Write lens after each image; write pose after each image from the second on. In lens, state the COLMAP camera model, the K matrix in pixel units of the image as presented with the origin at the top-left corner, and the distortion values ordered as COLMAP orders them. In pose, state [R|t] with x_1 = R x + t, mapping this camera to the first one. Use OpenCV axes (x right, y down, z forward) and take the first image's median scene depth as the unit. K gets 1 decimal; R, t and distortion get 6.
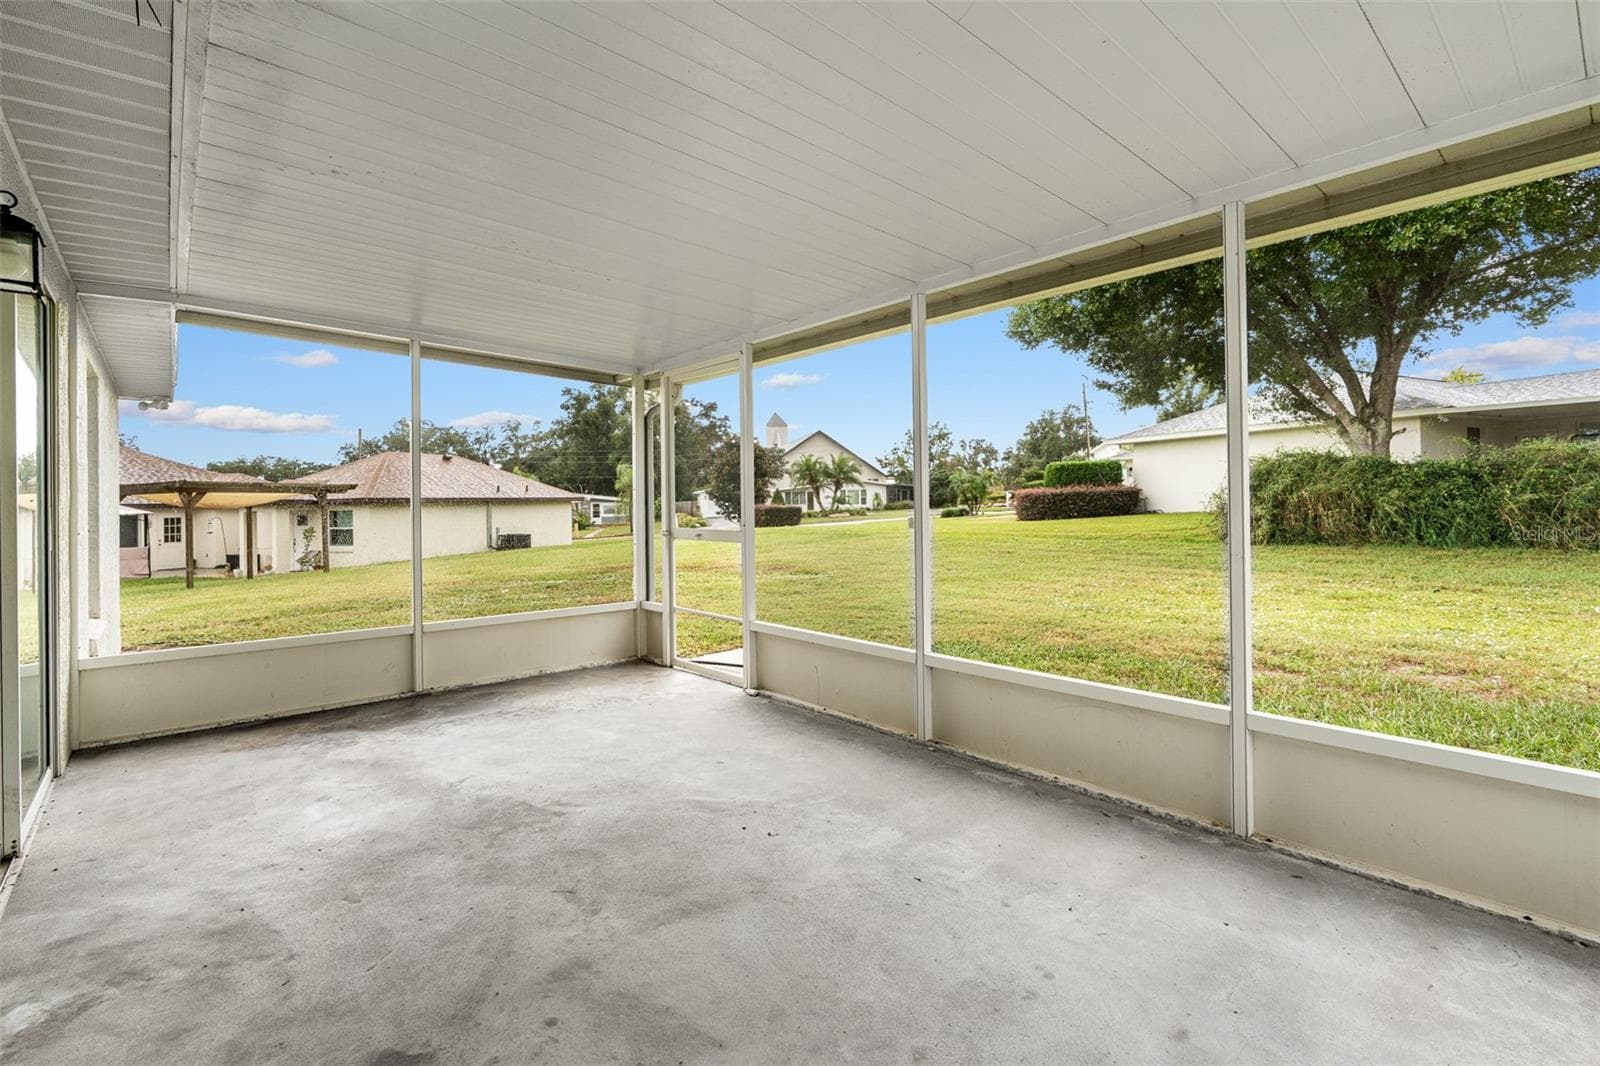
lens RADIAL K [[714.7, 0, 809.7], [0, 714.7, 497.5], [0, 0, 1]] dist [-0.001245, -0.000070]
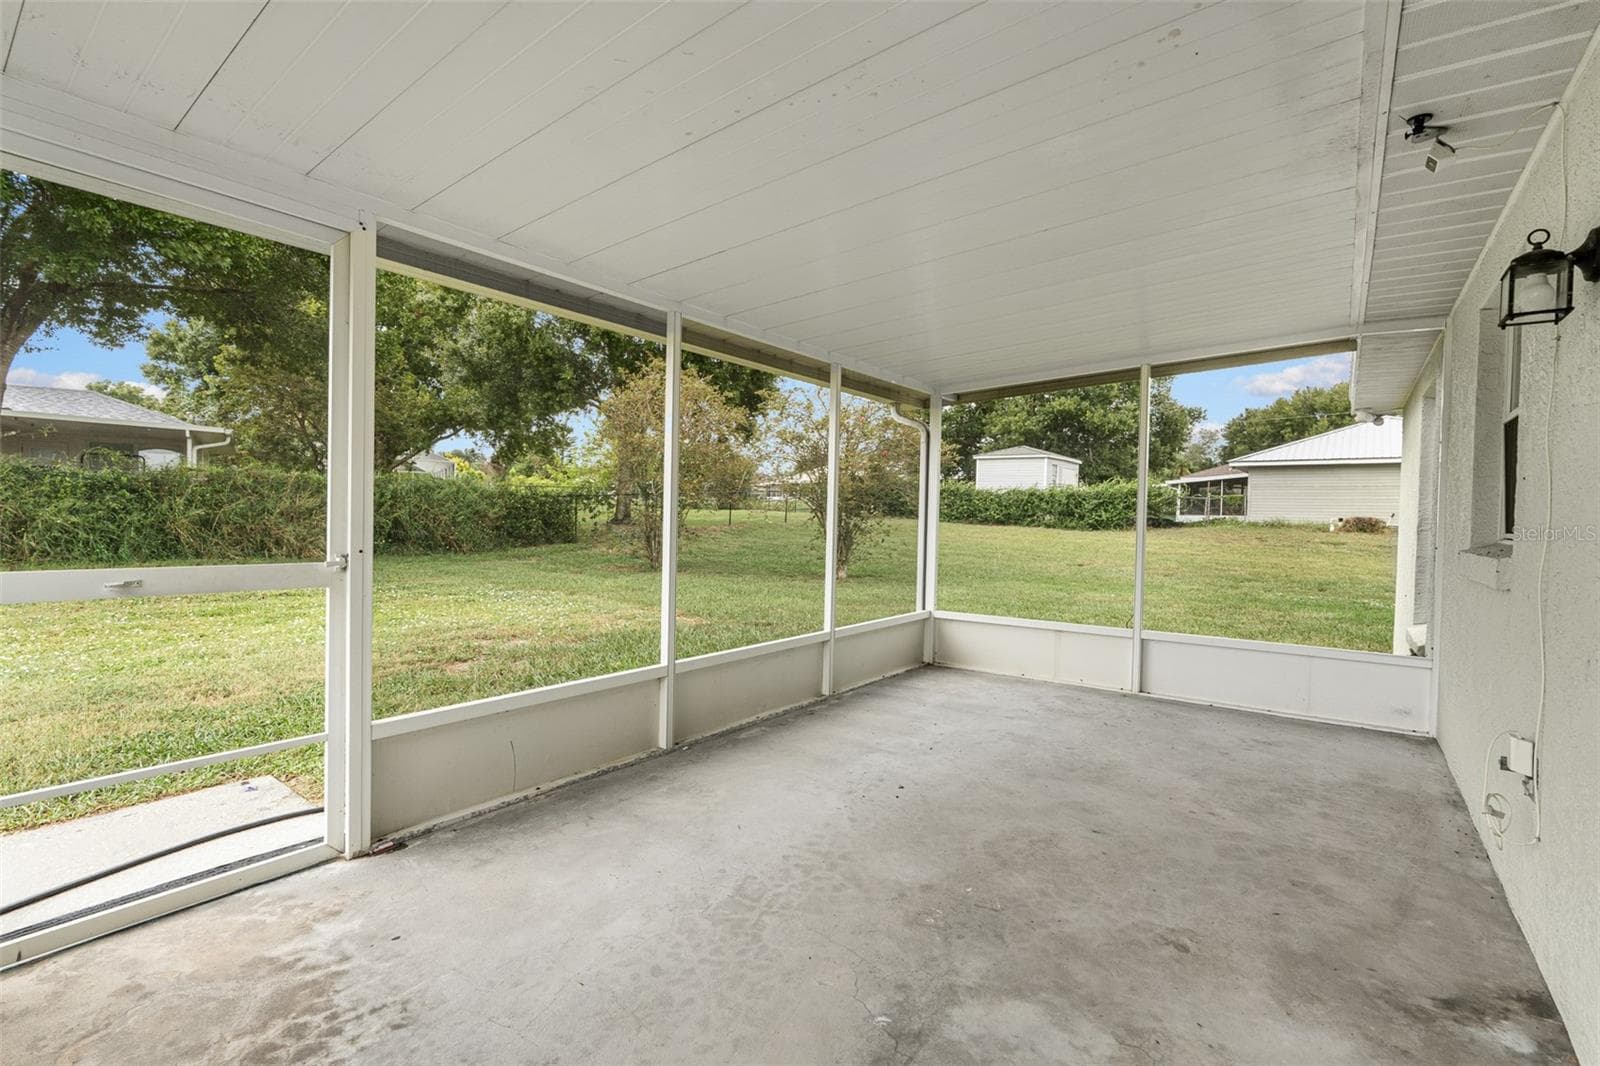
lens RADIAL K [[714.7, 0, 794.7], [0, 714.7, 531.8], [0, 0, 1]] dist [-0.001245, -0.000070]
pose [[-0.173188, -0.008509, 0.984852, -0.777457], [-0.018480, 0.999815, 0.005388, 0.018290], [-0.984715, -0.017267, -0.173314, 0.886998]]
